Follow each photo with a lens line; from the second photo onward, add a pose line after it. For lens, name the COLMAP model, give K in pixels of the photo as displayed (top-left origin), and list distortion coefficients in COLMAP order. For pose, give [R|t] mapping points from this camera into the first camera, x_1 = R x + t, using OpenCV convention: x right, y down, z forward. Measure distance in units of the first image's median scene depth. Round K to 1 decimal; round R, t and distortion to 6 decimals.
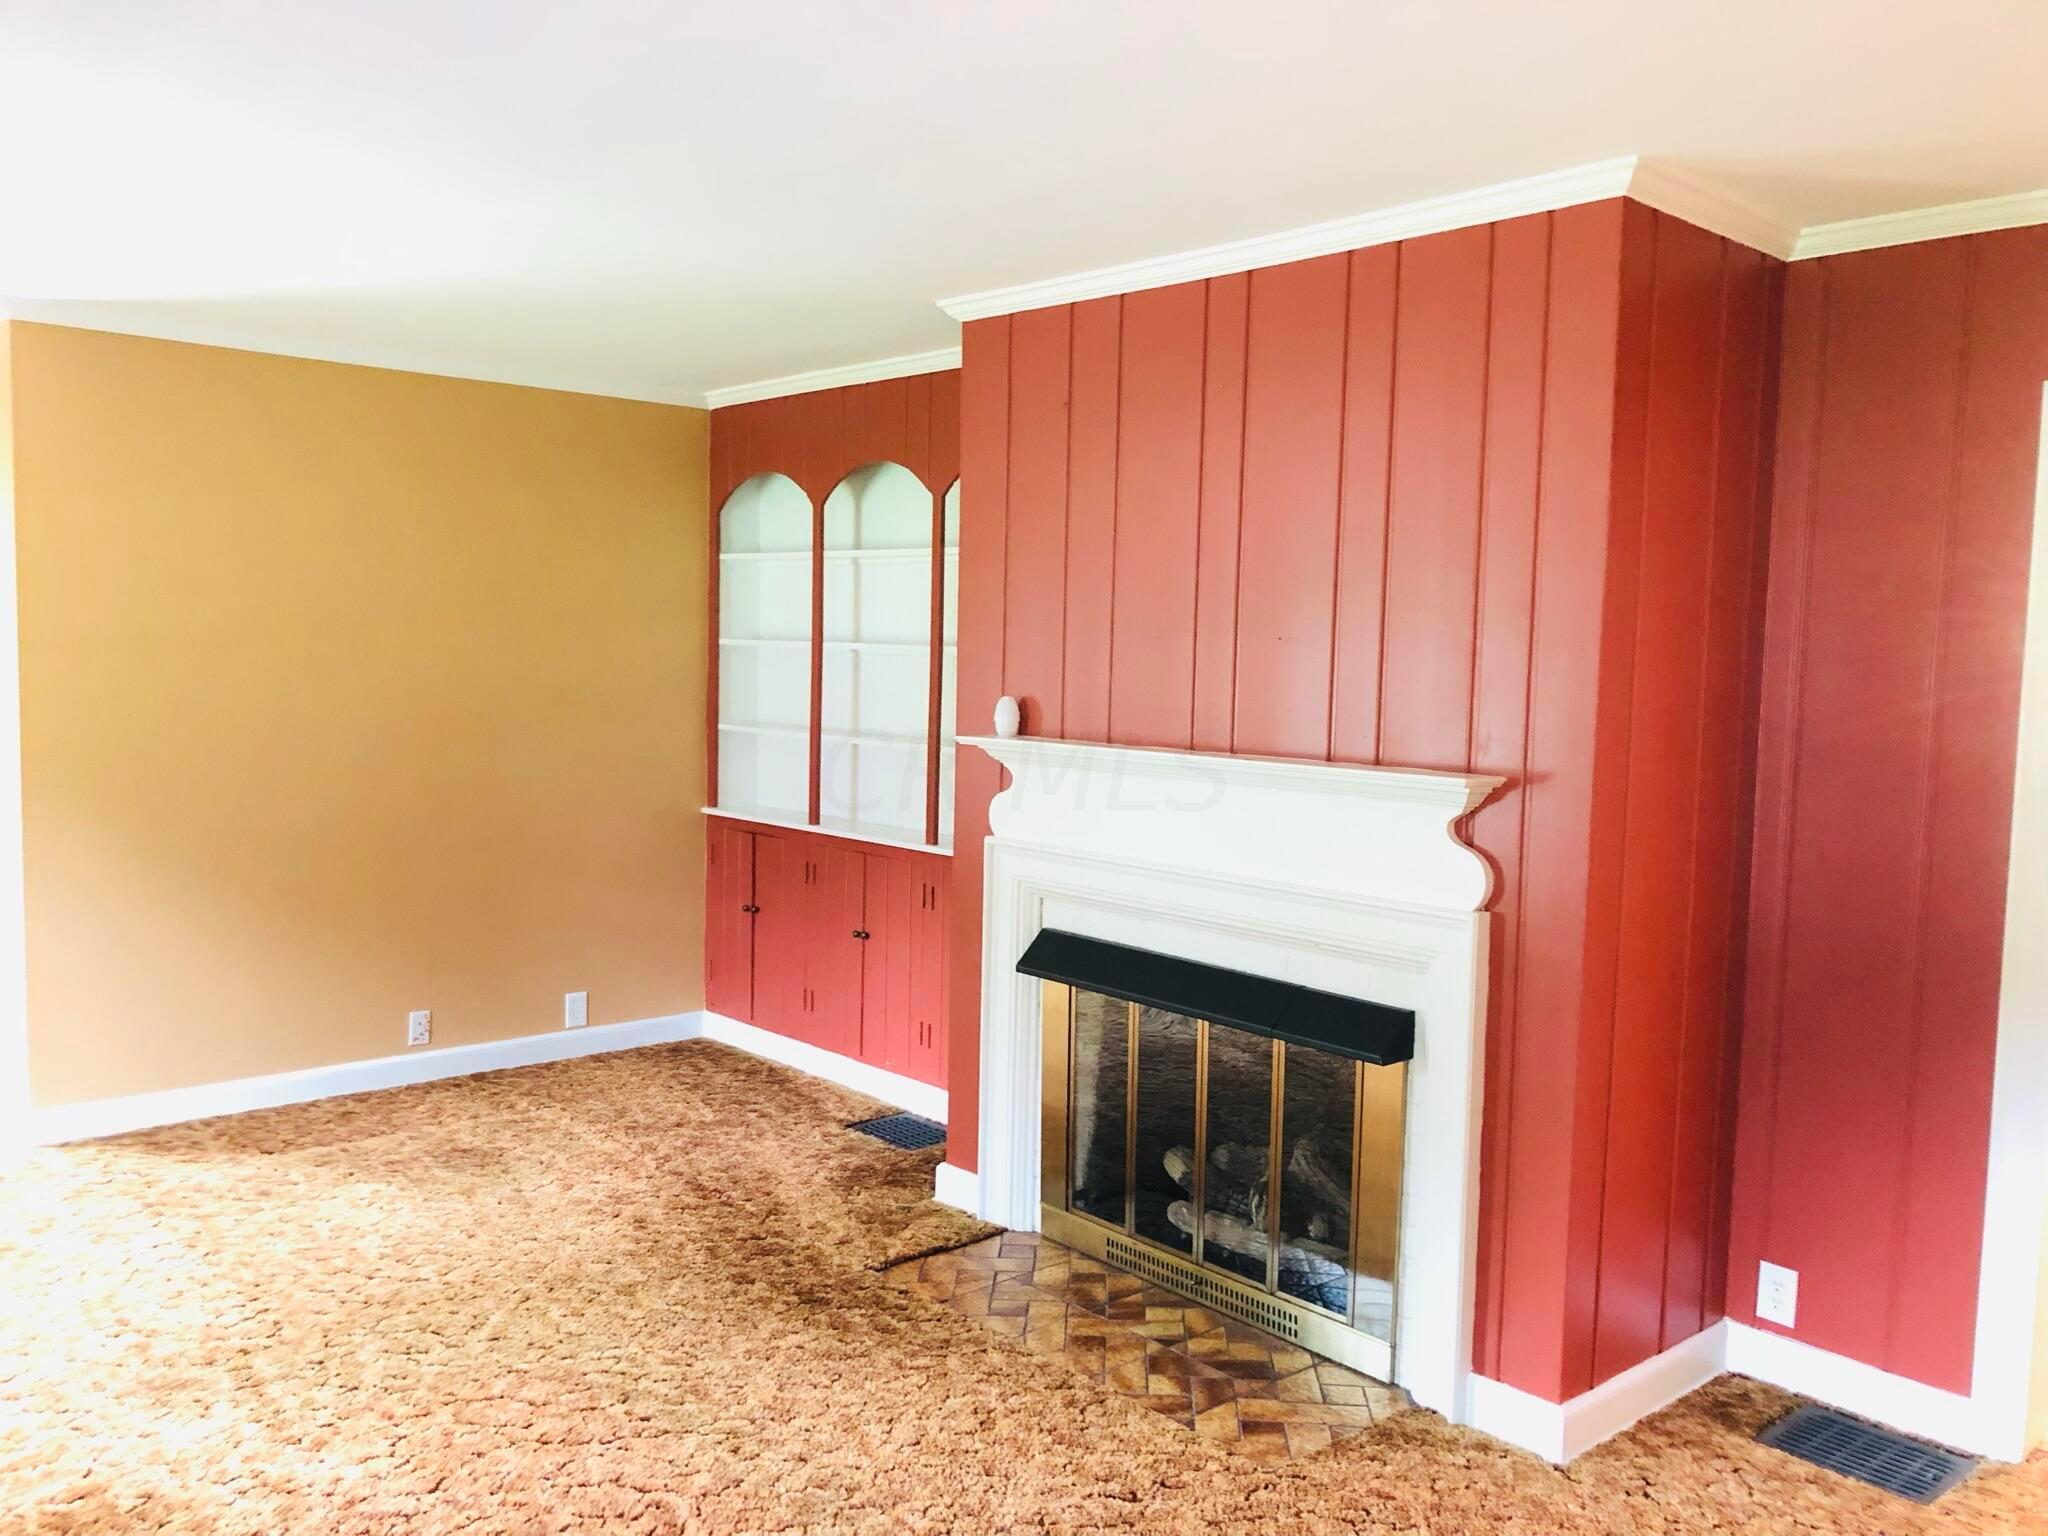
lens RADIAL K [[1715.8, 0, 1024.0], [0, 1715.8, 768.0], [0, 0, 1]] dist [0.046268, -0.011713]
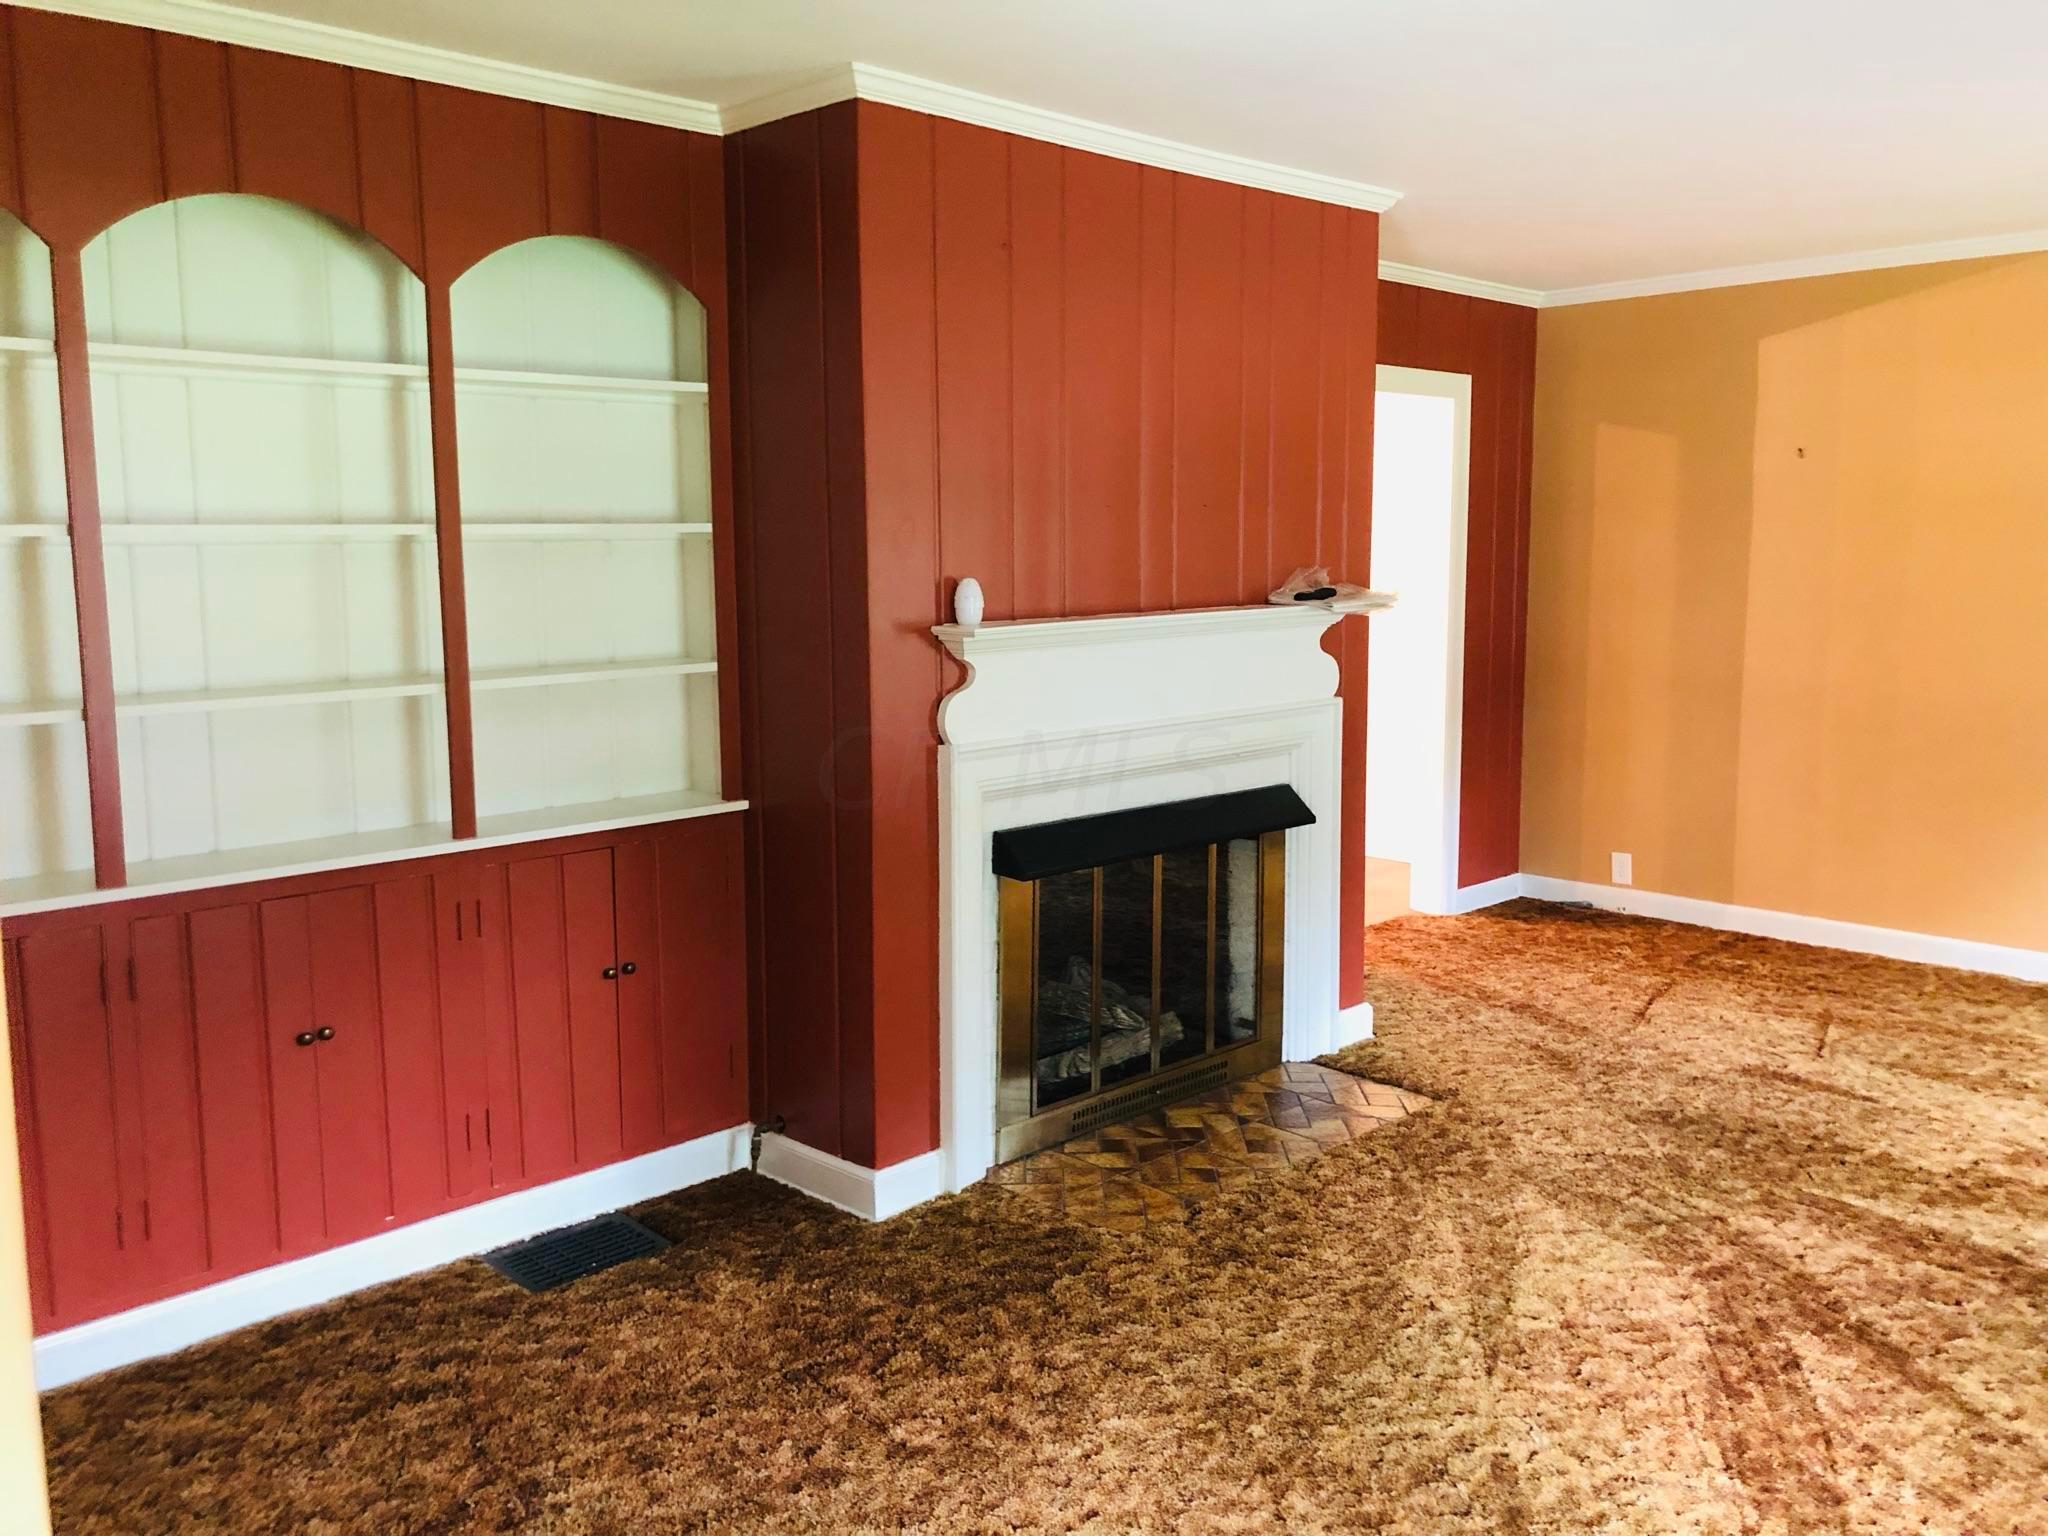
lens RADIAL K [[1715.8, 0, 1024.0], [0, 1715.8, 768.0], [0, 0, 1]] dist [0.046268, -0.011713]
pose [[-0.055106, -0.162635, 0.985146, -0.879371], [0.080609, 0.982700, 0.166740, -0.090590], [-0.995221, 0.088600, -0.041042, 1.026368]]
